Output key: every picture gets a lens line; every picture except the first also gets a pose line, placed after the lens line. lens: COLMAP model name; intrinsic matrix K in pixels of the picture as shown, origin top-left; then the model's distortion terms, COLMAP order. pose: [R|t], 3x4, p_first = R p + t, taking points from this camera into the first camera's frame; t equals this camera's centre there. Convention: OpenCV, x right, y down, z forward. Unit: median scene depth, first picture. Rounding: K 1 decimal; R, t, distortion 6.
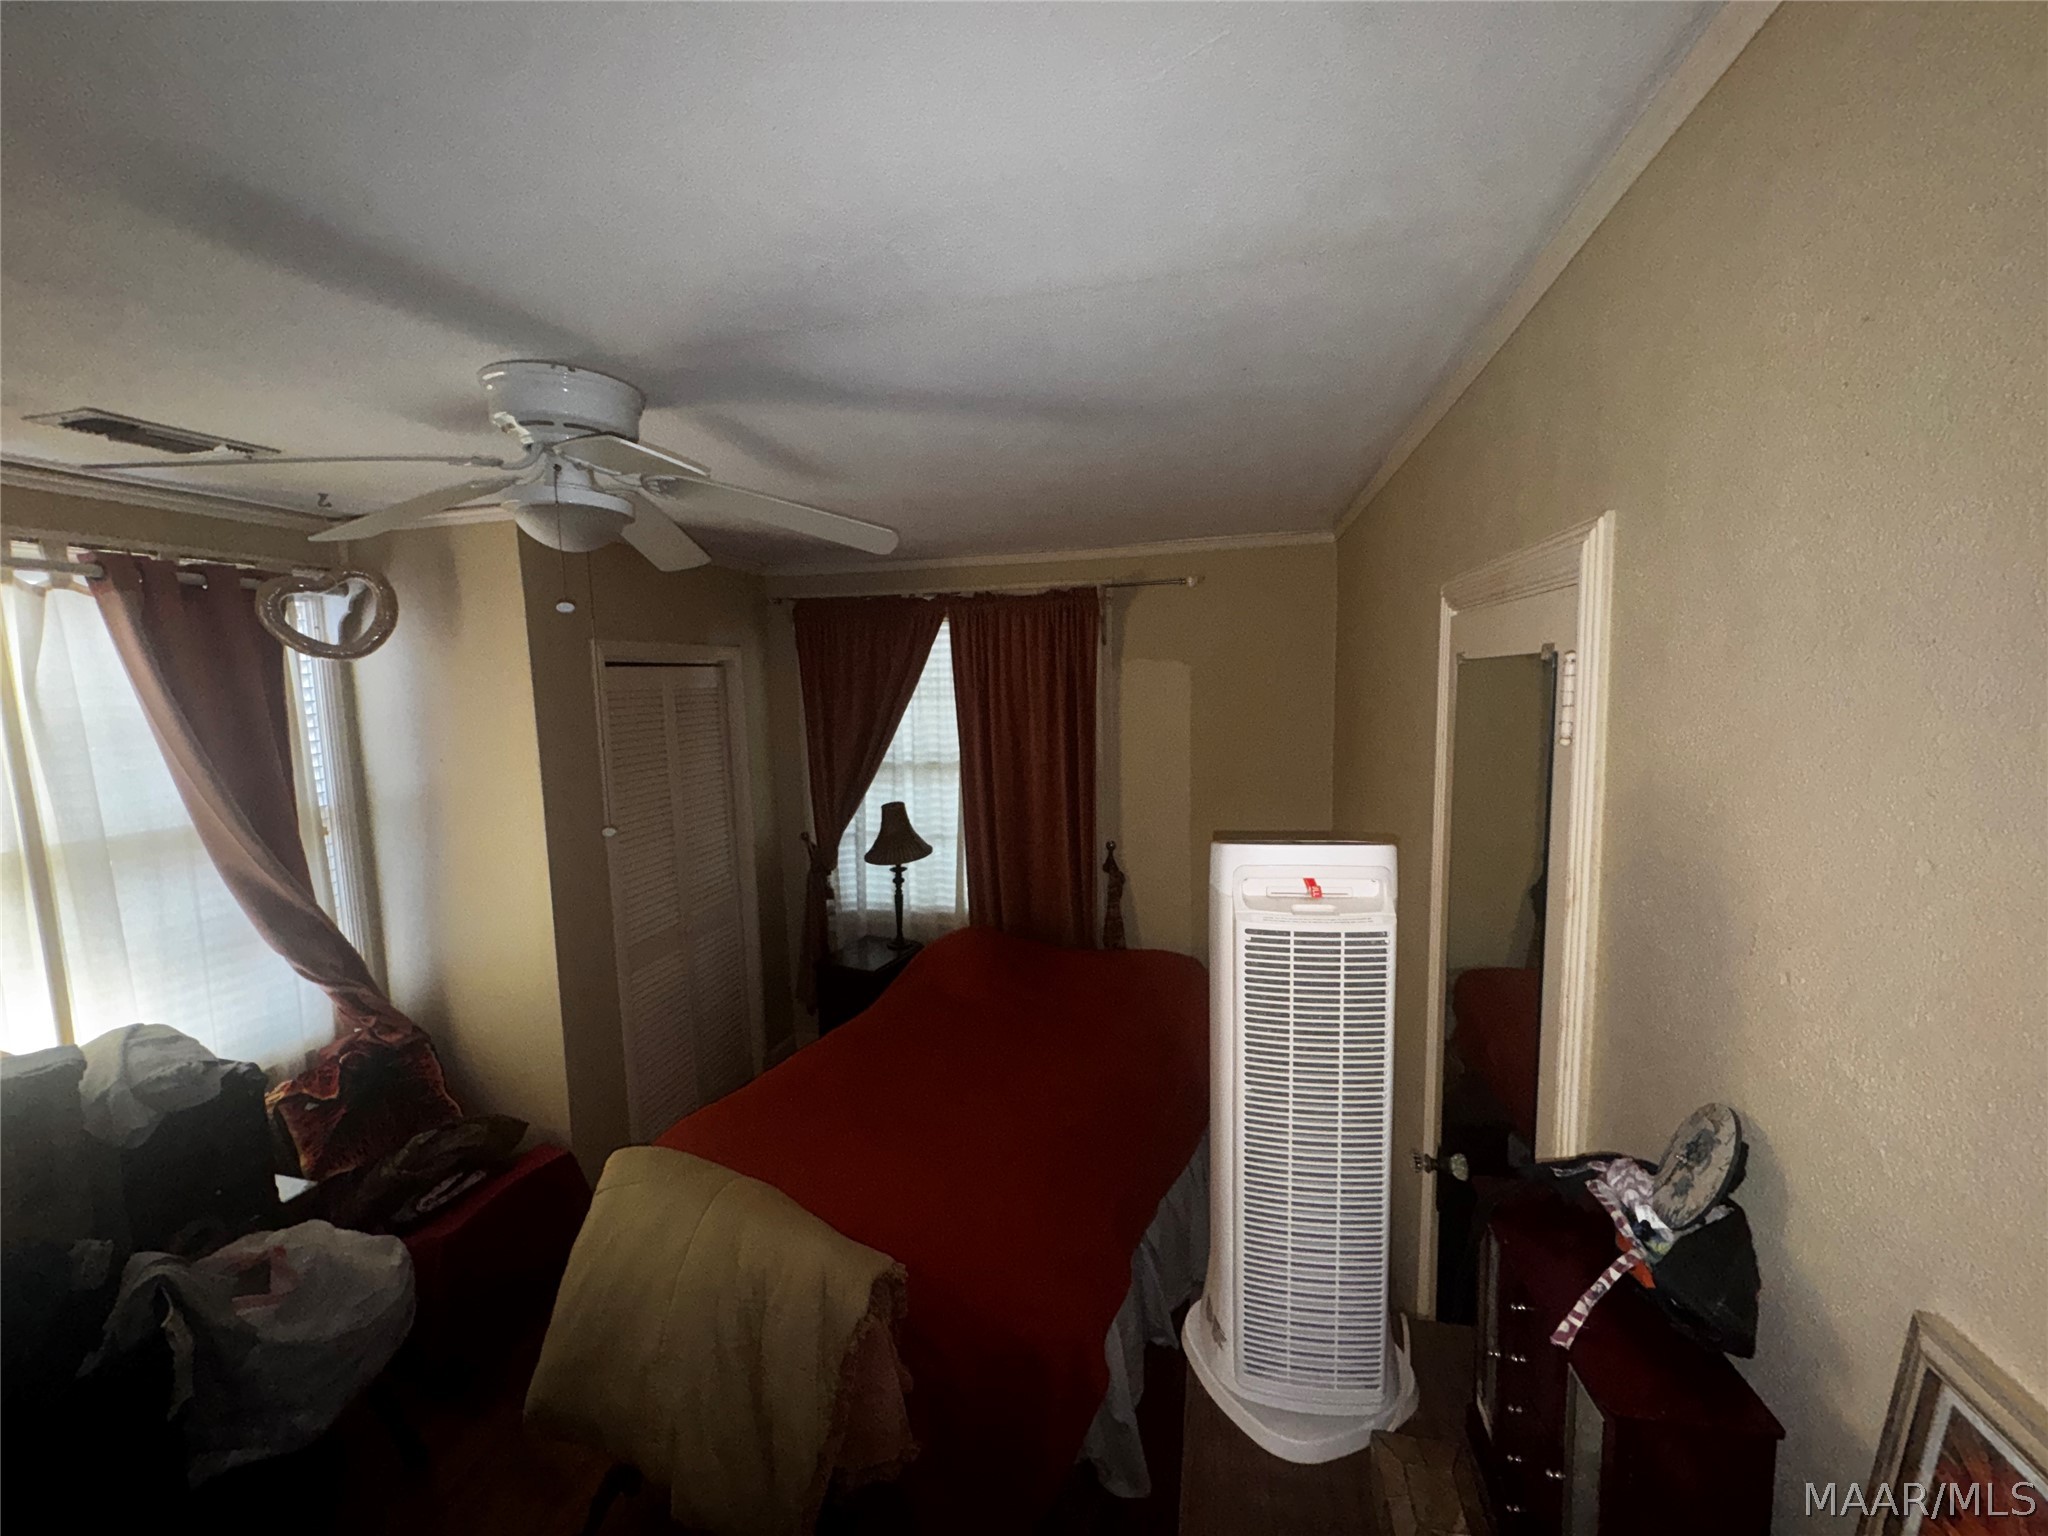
lens RADIAL K [[816.8, 0, 1027.3], [0, 816.8, 767.8], [0, 0, 1]] dist [-0.004195, 0.000777]
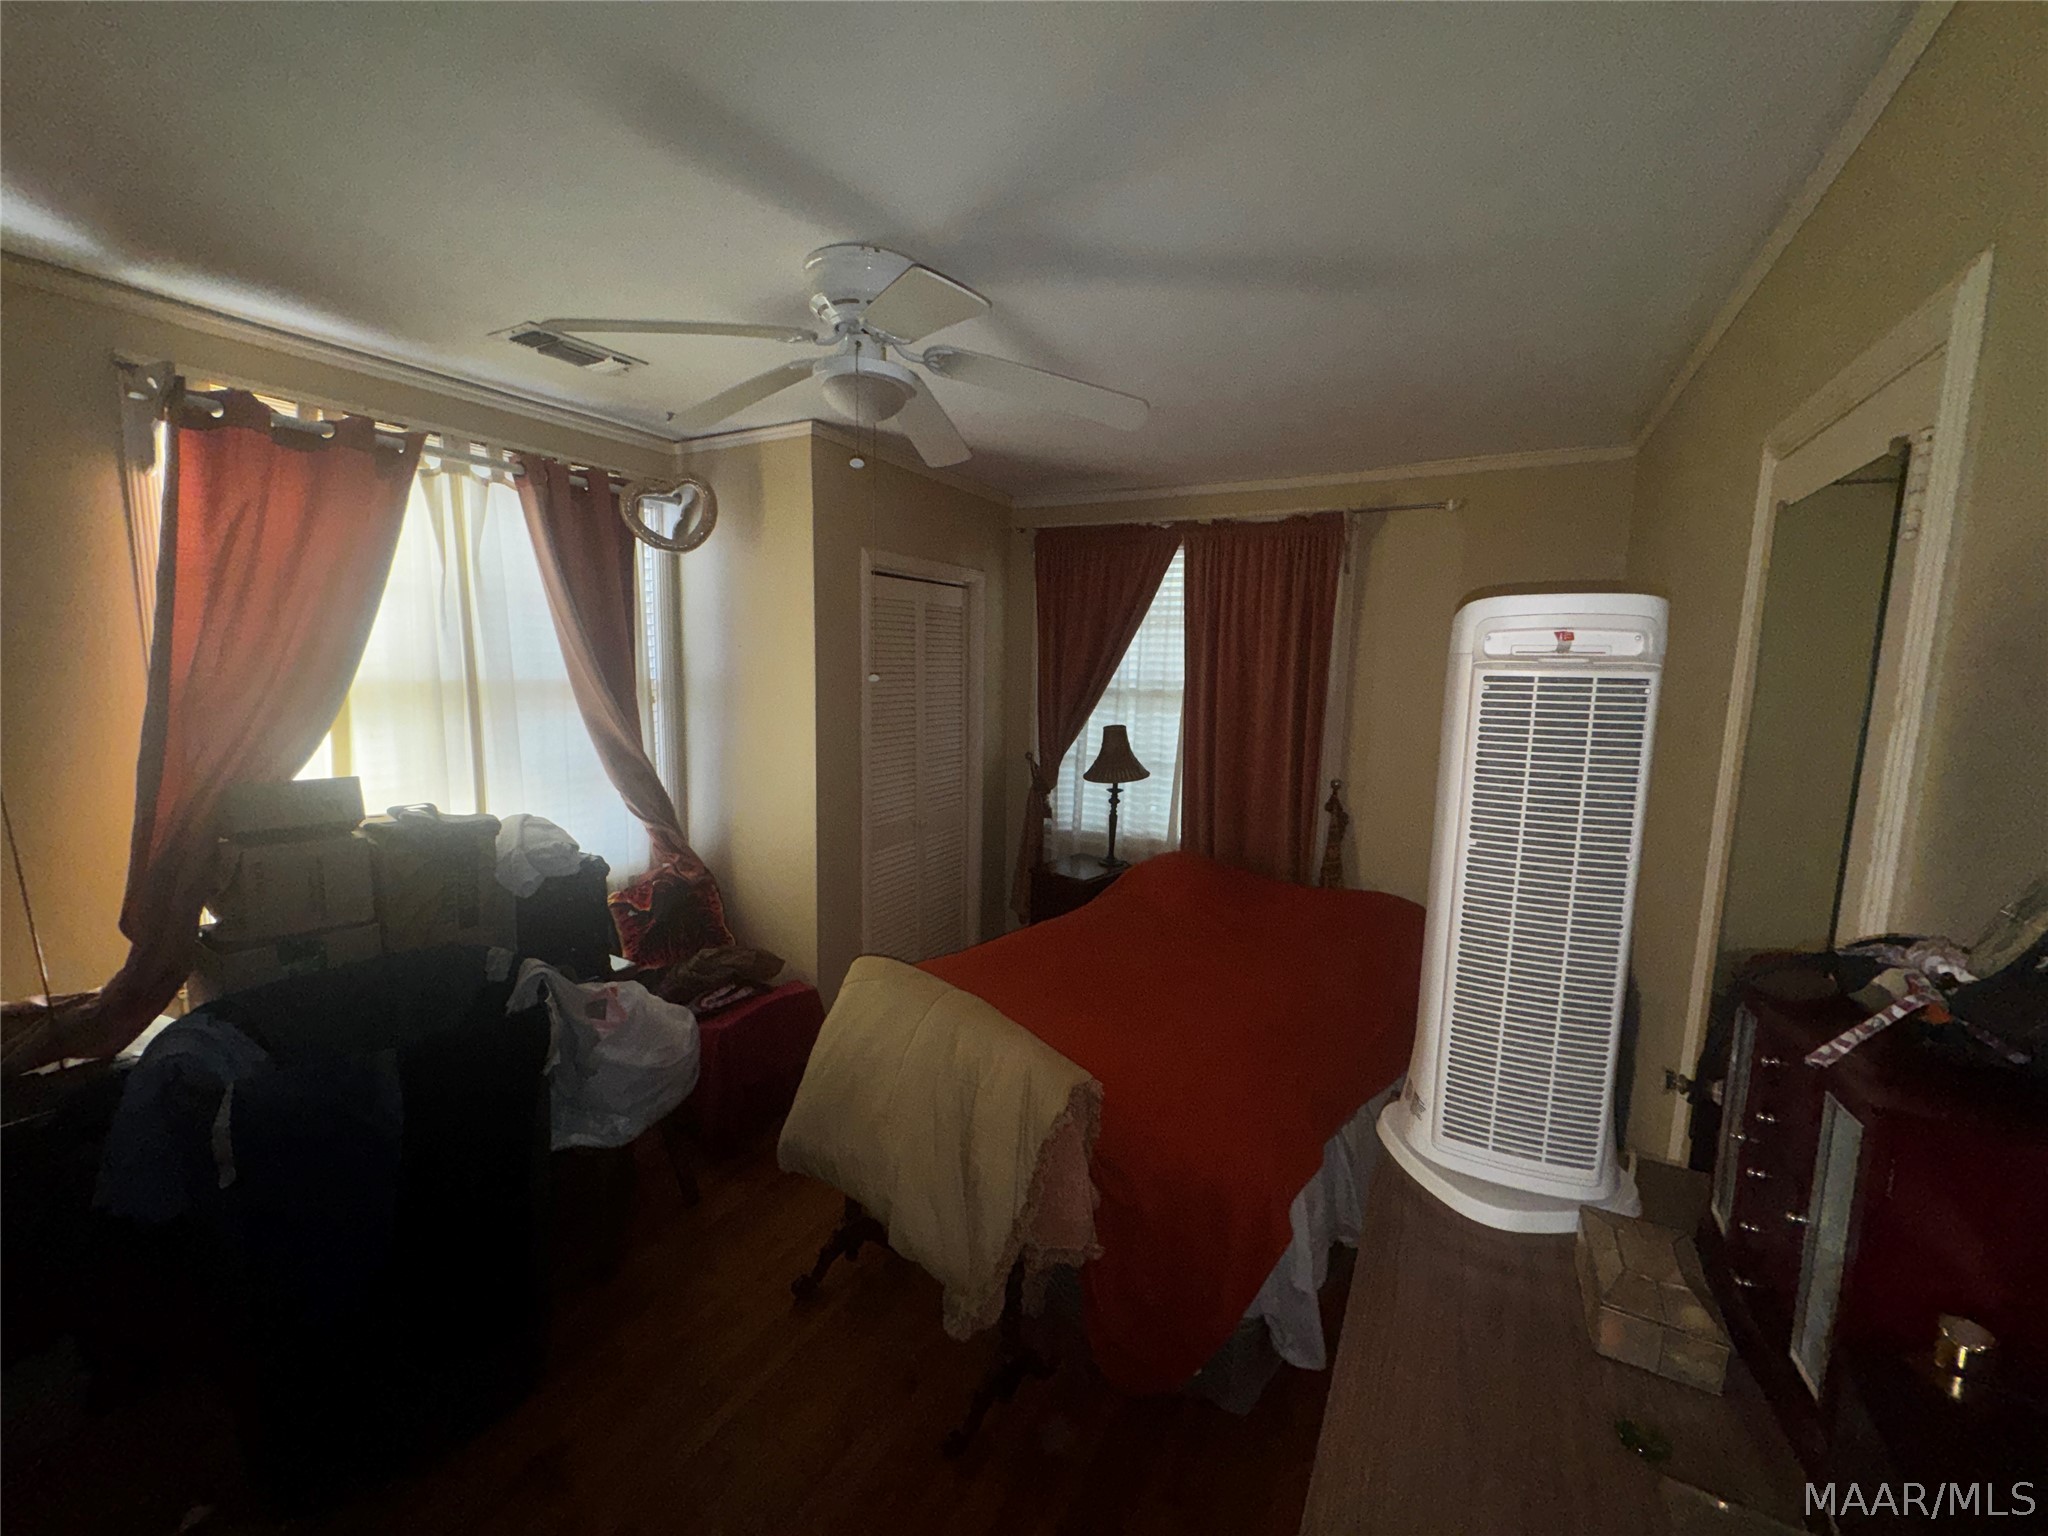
lens RADIAL K [[816.8, 0, 1027.7], [0, 816.8, 768.5], [0, 0, 1]] dist [-0.004195, 0.000777]
pose [[0.962862, 0.079763, -0.257942, -0.000845], [-0.074199, 0.996754, 0.031250, 0.134279], [0.259597, -0.010950, 0.965655, -0.043195]]
